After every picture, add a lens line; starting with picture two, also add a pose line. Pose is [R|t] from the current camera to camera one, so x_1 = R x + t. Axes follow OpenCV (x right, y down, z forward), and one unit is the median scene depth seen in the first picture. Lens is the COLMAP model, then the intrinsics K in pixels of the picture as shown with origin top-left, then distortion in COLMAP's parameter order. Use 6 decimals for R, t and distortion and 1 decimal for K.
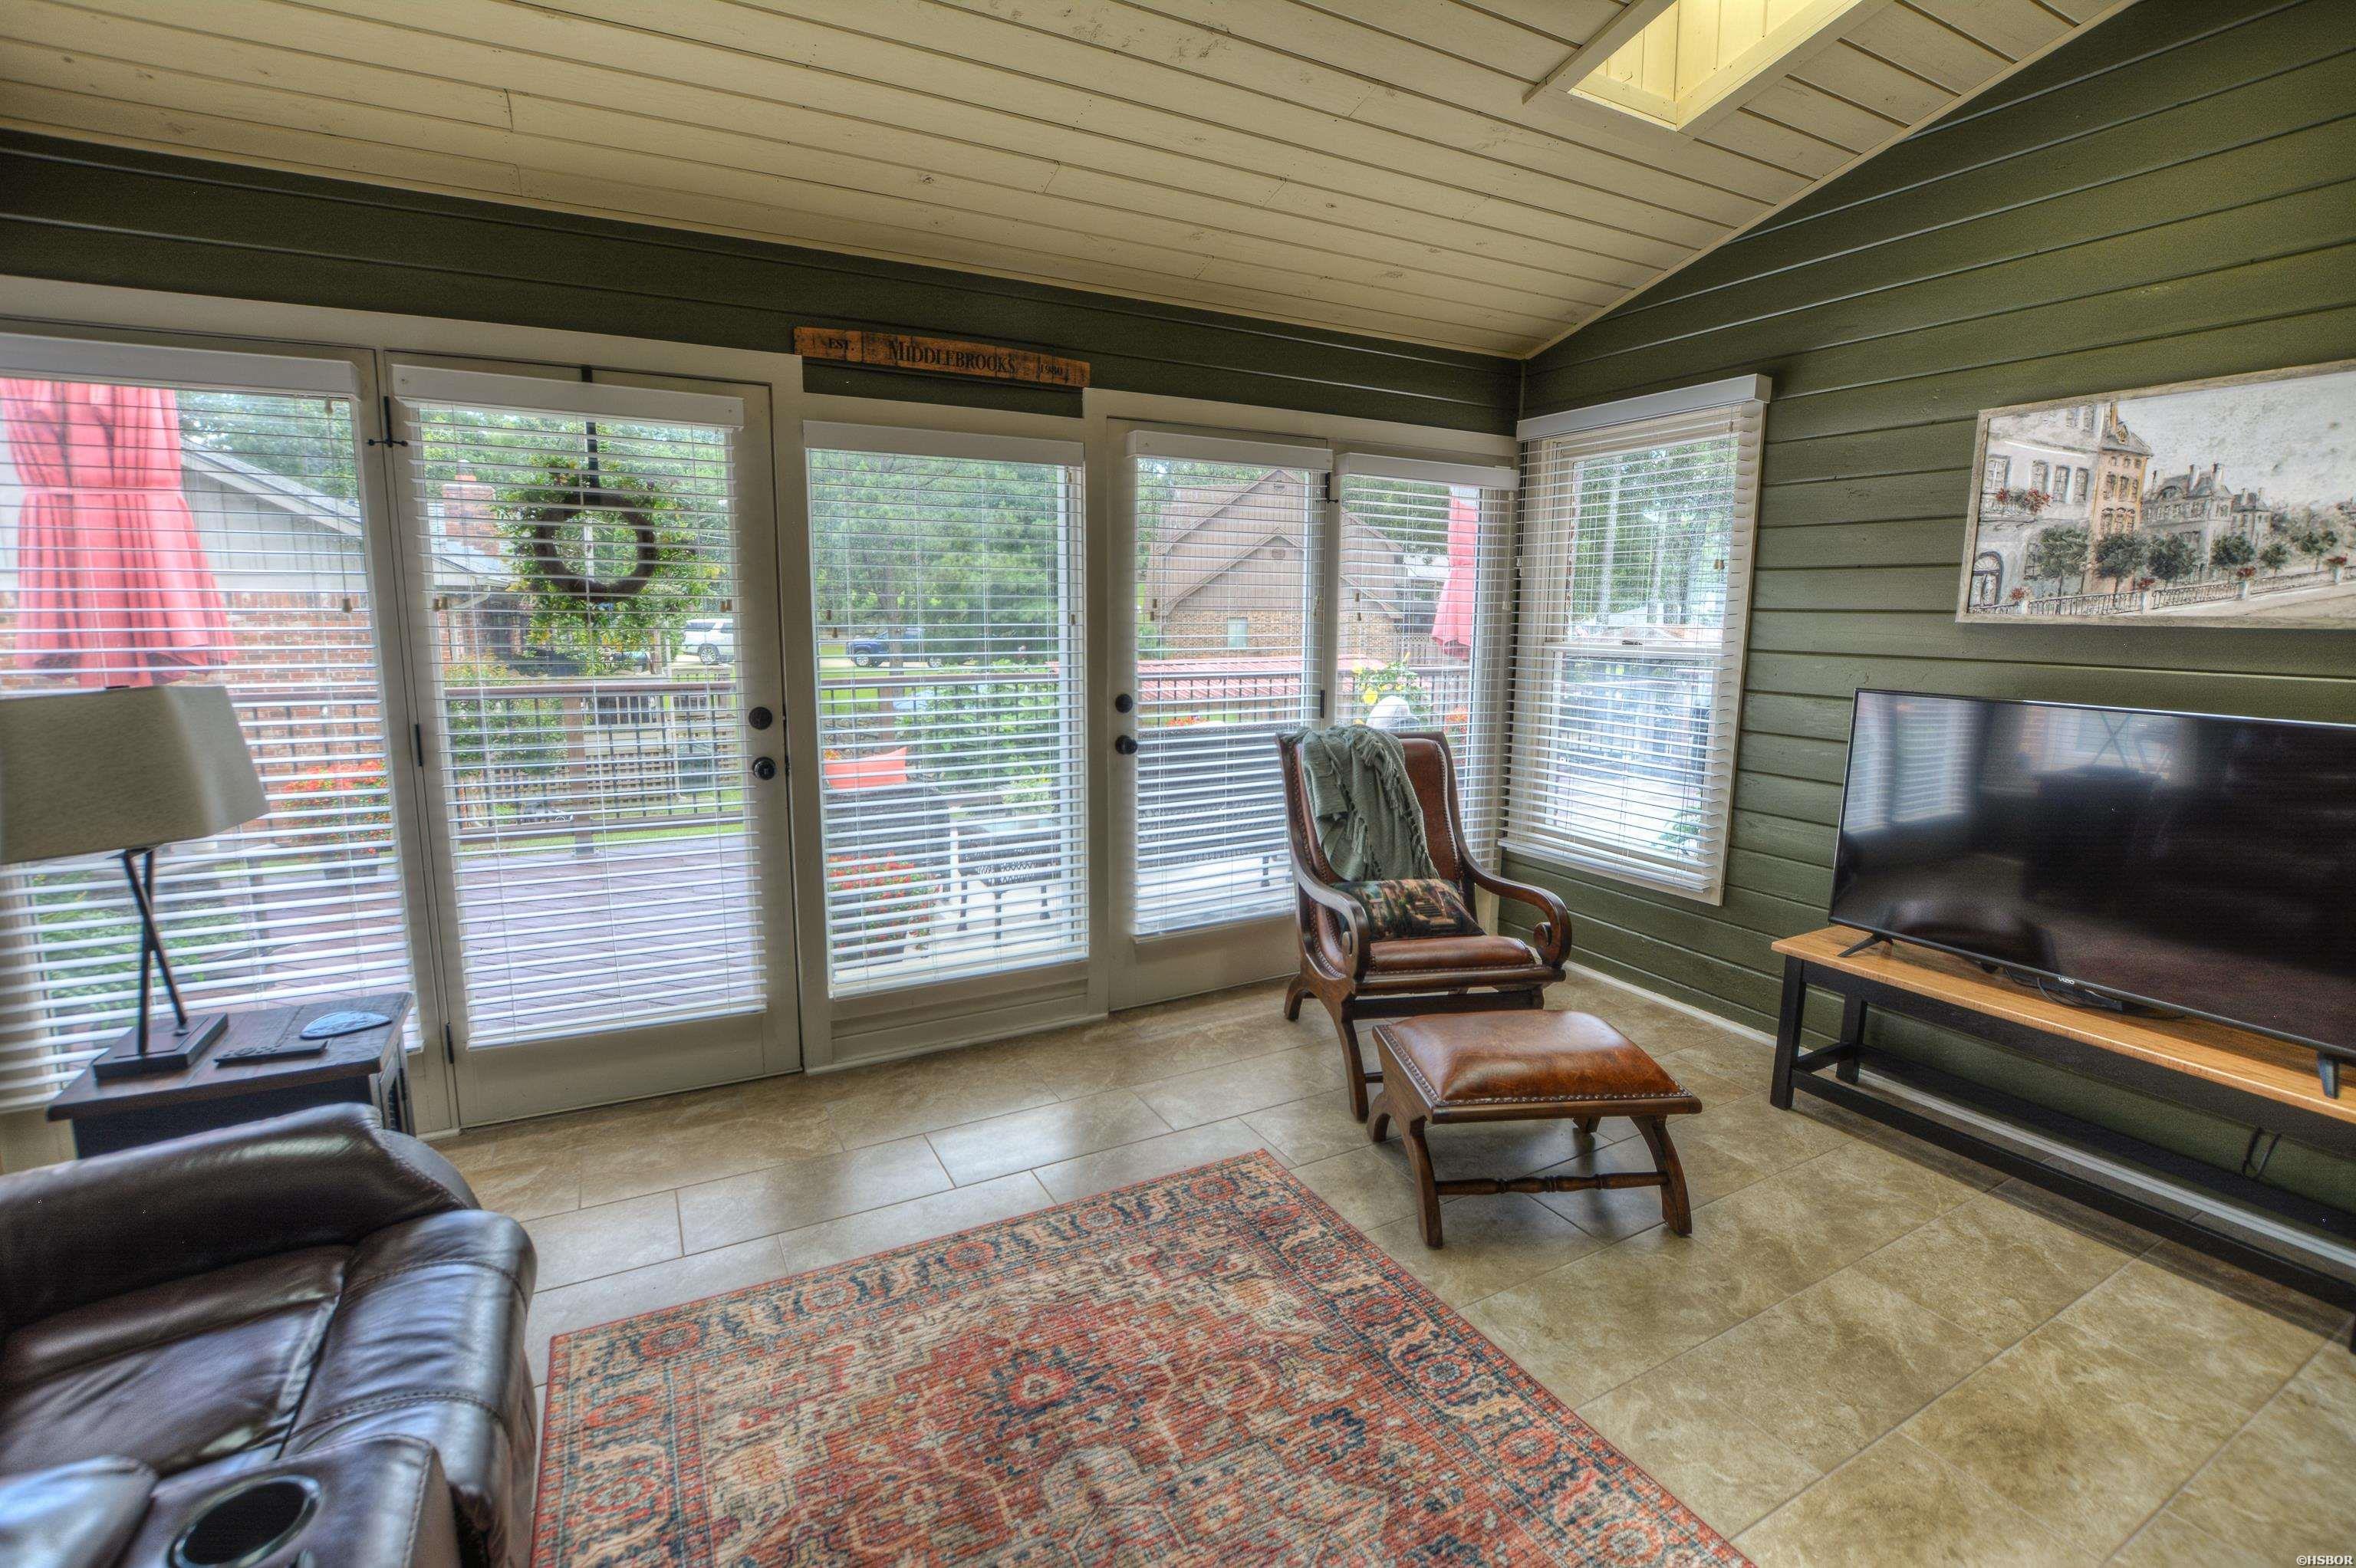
lens RADIAL K [[1042.5, 0, 1172.8], [0, 1042.5, 783.9], [0, 0, 1]] dist [-0.038724, 0.007547]
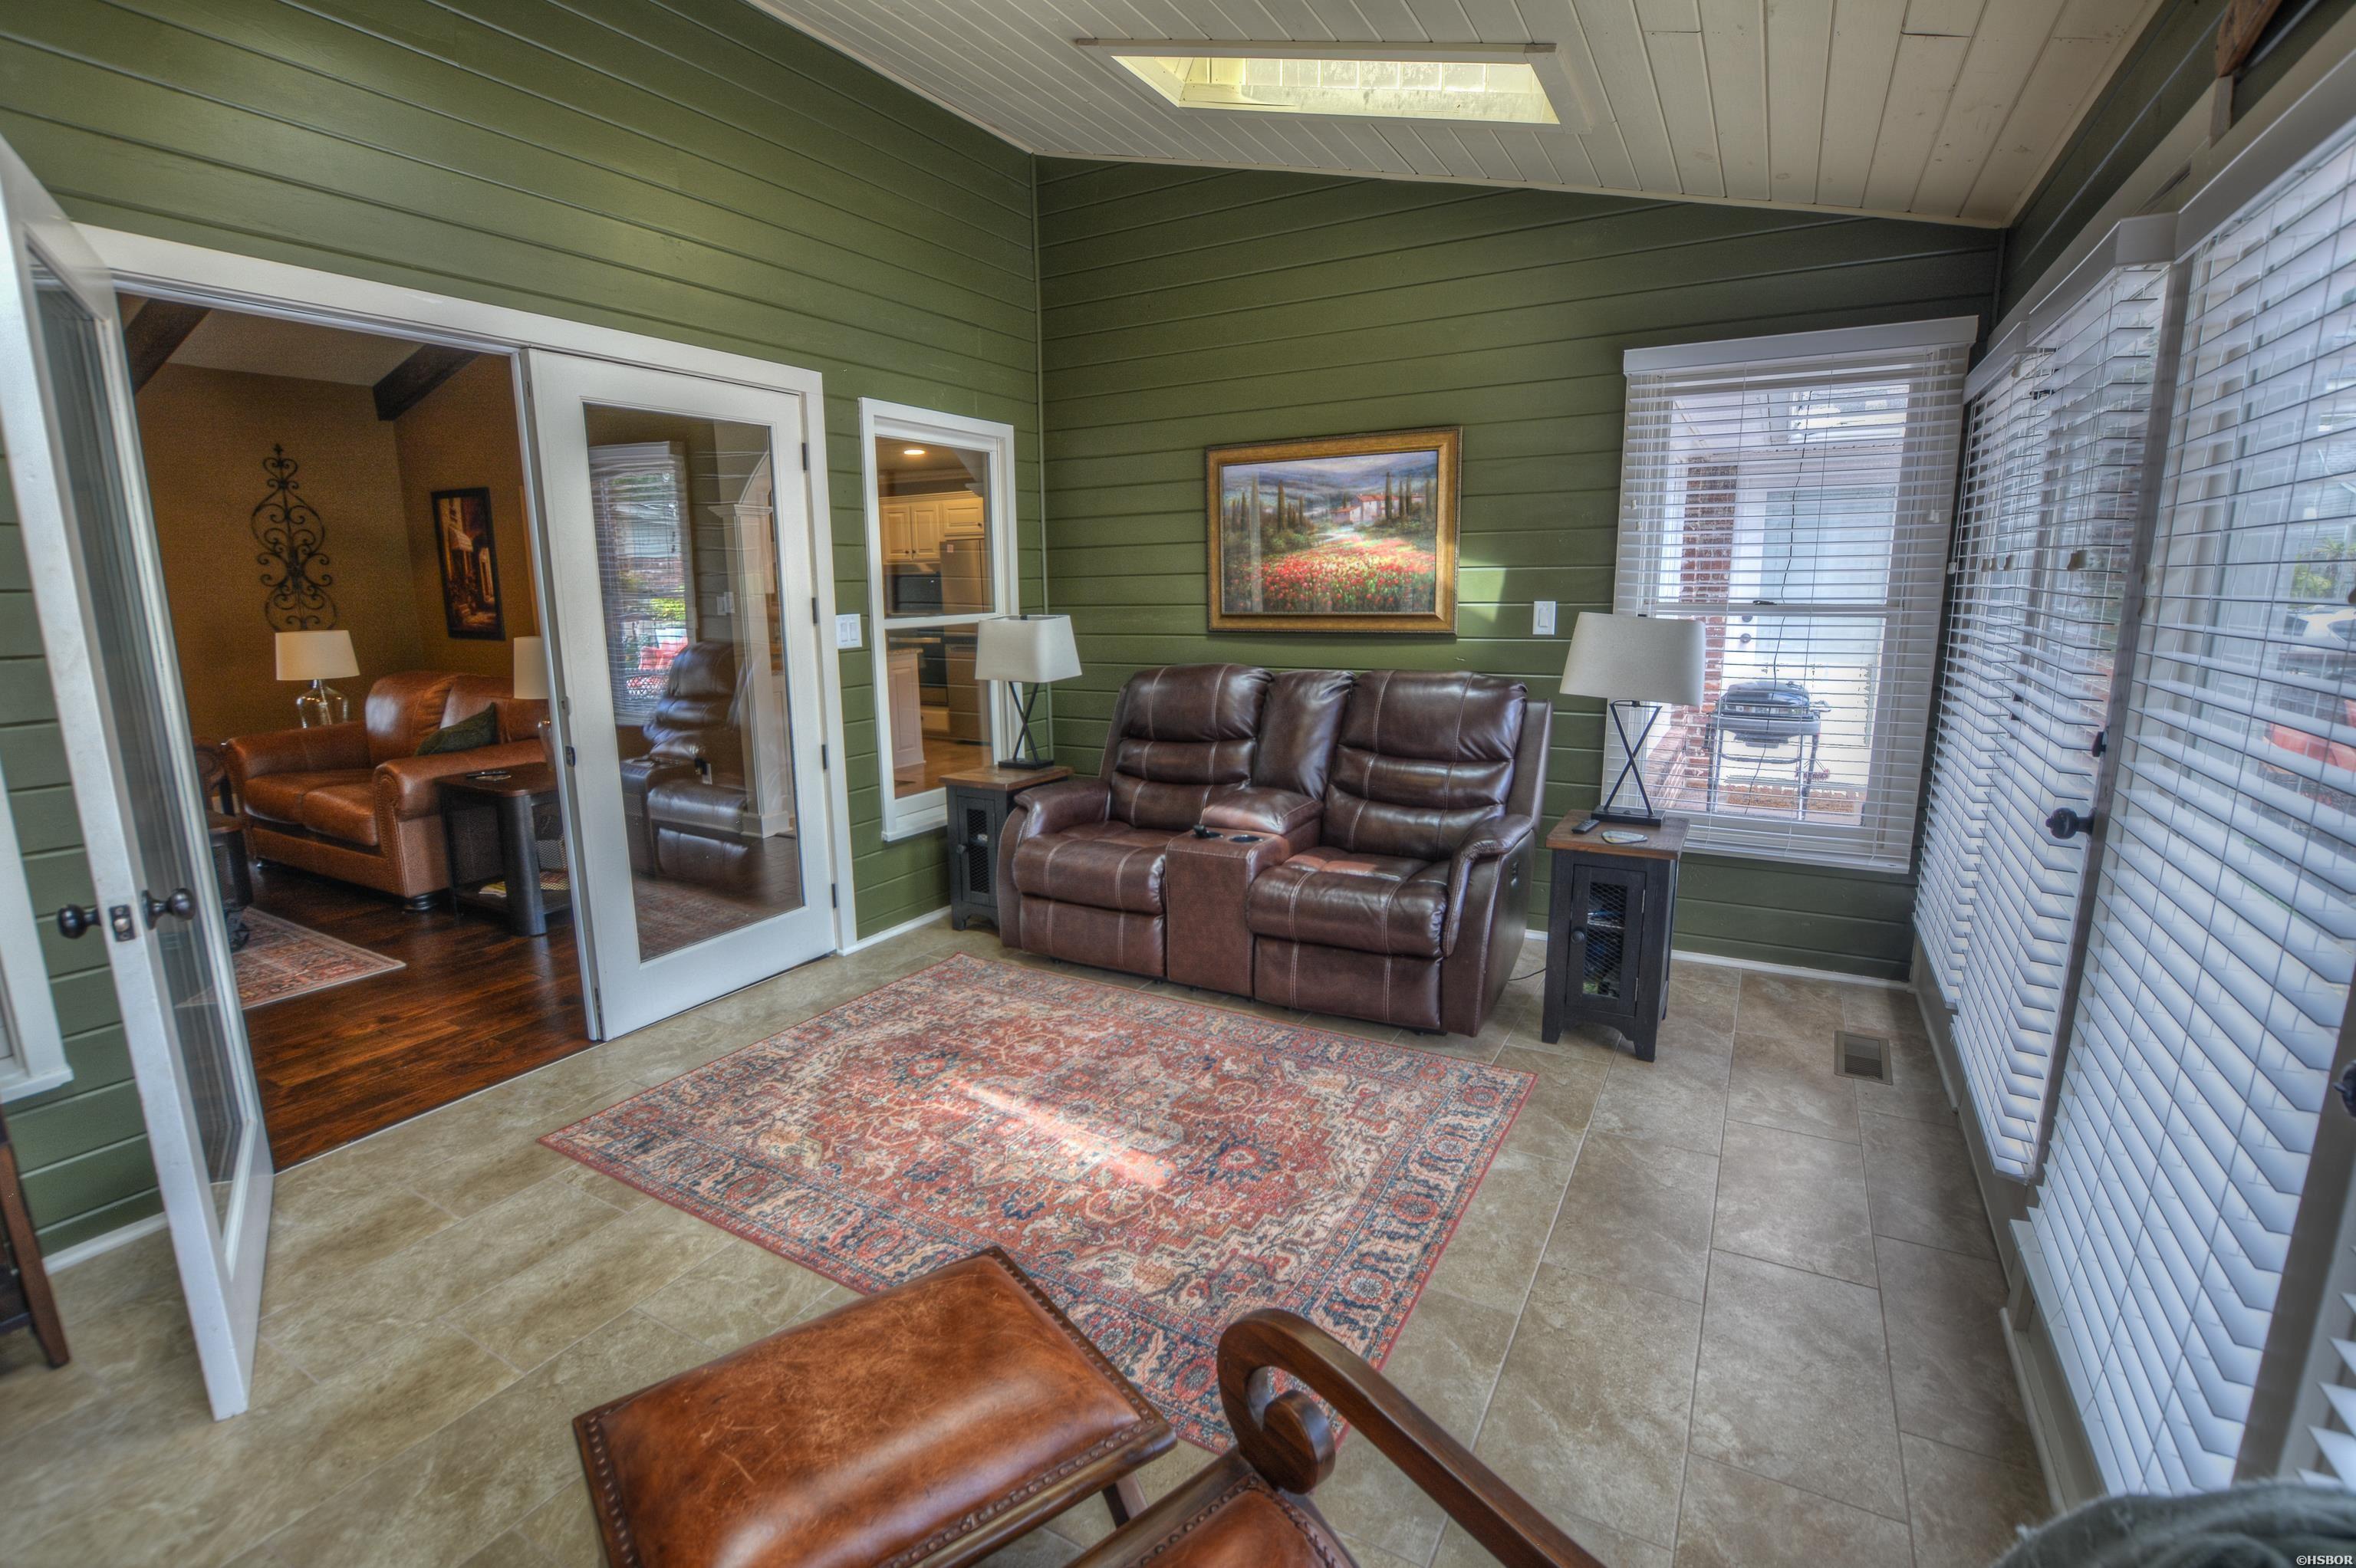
lens RADIAL K [[1046.8, 0, 1165.1], [0, 1046.8, 780.7], [0, 0, 1]] dist [-0.031261, 0.000617]
pose [[-0.848315, 0.104445, -0.519089, 0.613909], [-0.076966, 0.945616, 0.316048, -0.303471], [0.523869, 0.308061, -0.794141, 1.905468]]
